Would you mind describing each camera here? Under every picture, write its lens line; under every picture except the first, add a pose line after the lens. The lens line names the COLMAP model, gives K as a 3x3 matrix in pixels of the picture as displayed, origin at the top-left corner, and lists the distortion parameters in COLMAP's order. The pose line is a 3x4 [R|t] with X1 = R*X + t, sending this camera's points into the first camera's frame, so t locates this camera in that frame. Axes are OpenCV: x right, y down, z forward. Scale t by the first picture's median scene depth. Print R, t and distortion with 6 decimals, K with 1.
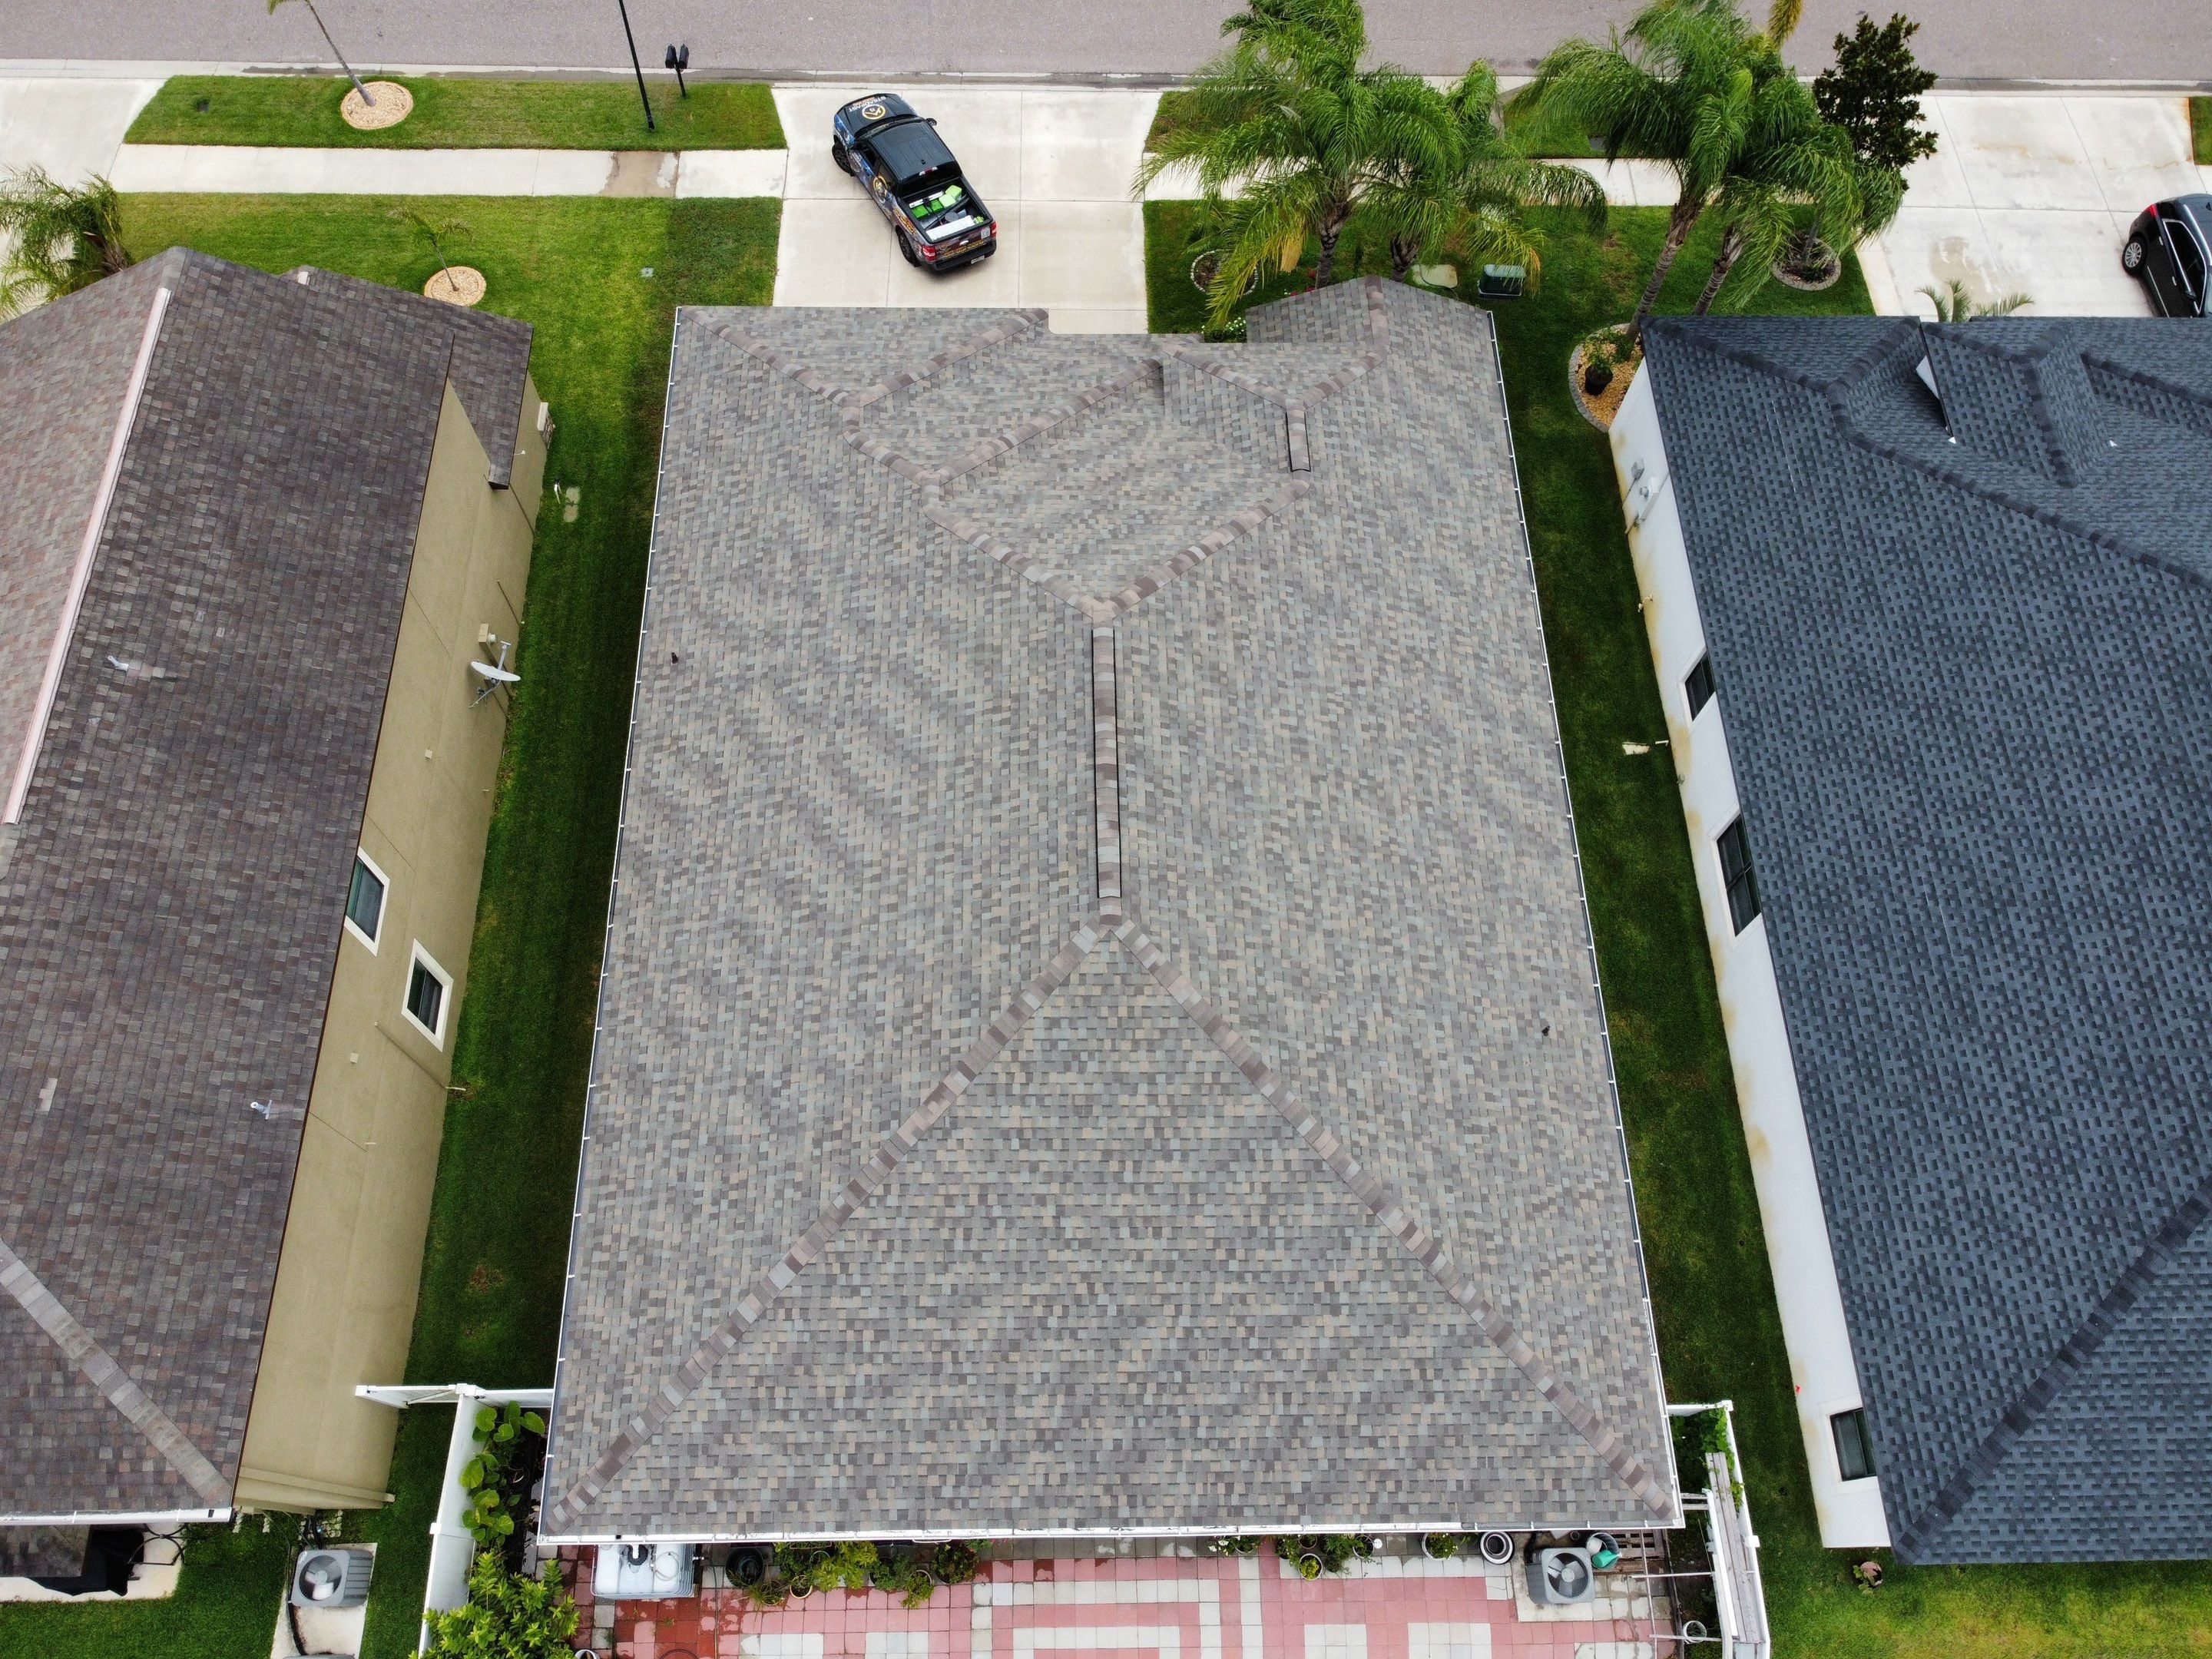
lens RADIAL K [[1681.6, 0, 1079.5], [0, 1681.6, 804.9], [0, 0, 1]] dist [0.014527, -0.019771]
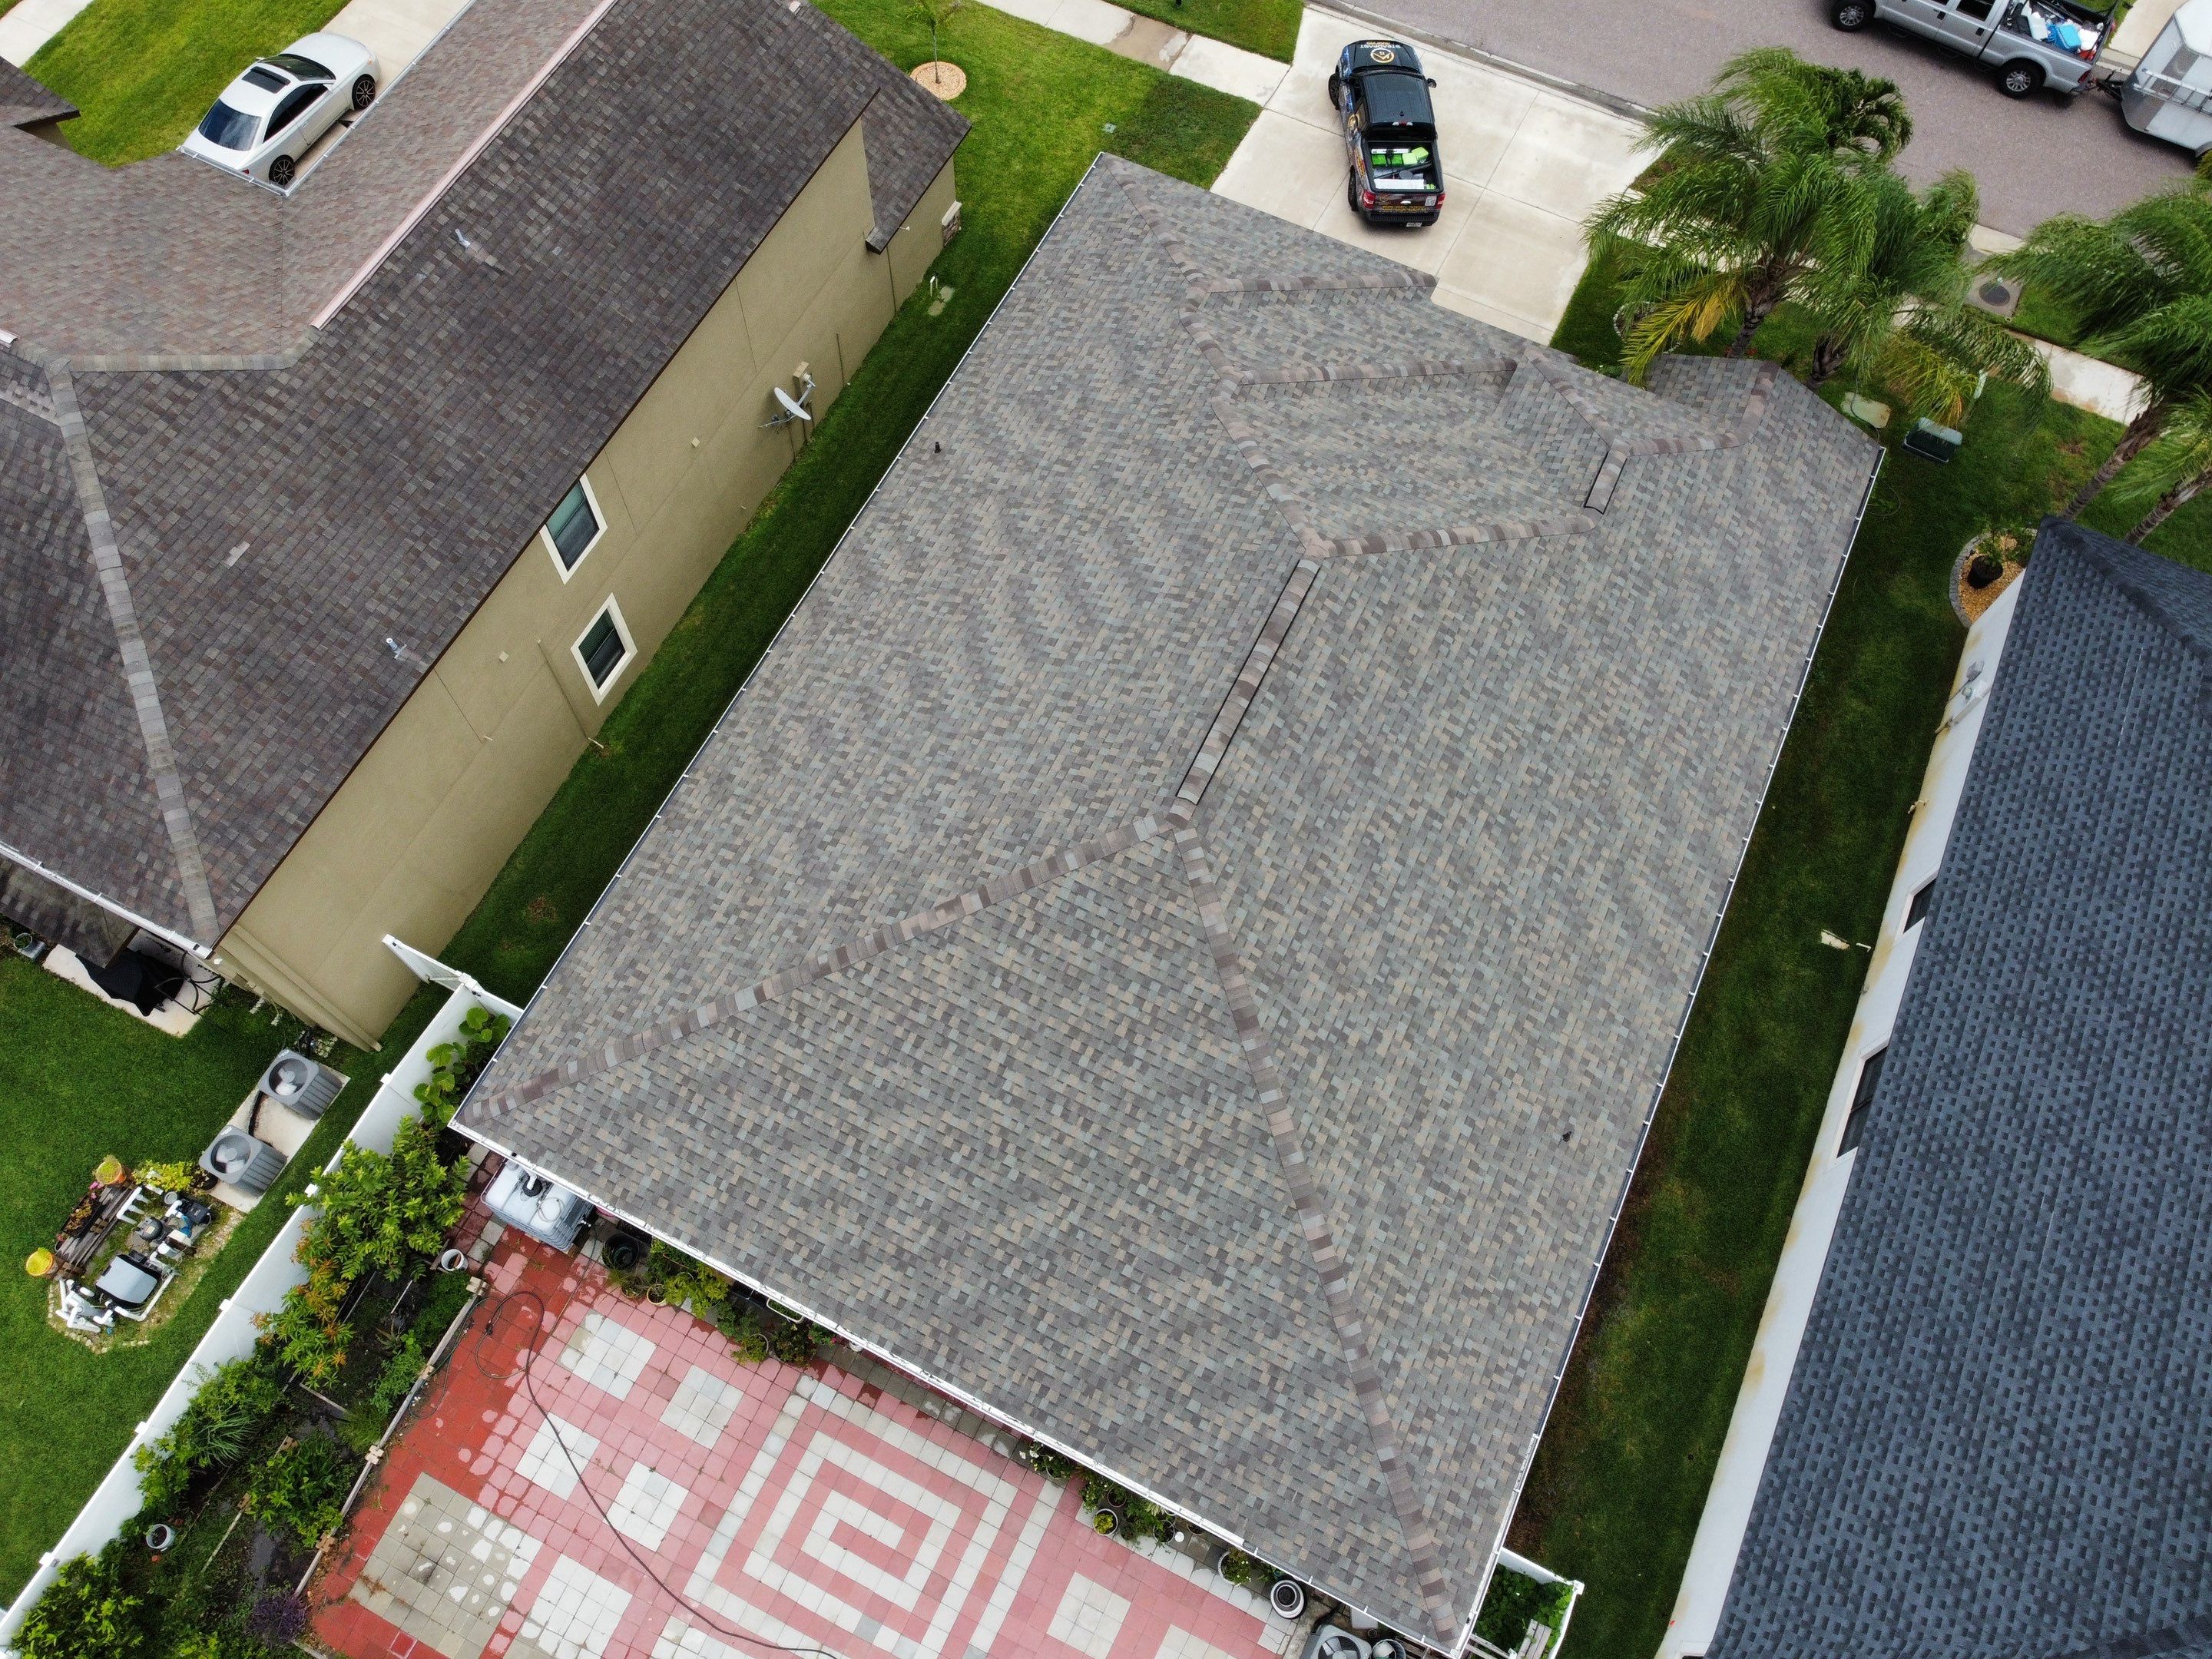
lens RADIAL K [[1681.6, 0, 1080.0], [0, 1681.6, 801.6], [0, 0, 1]] dist [0.014527, -0.019771]
pose [[0.889777, 0.408957, -0.202609, 0.150427], [-0.410808, 0.911056, 0.034822, 0.043344], [0.198829, 0.052249, 0.978640, 0.018428]]
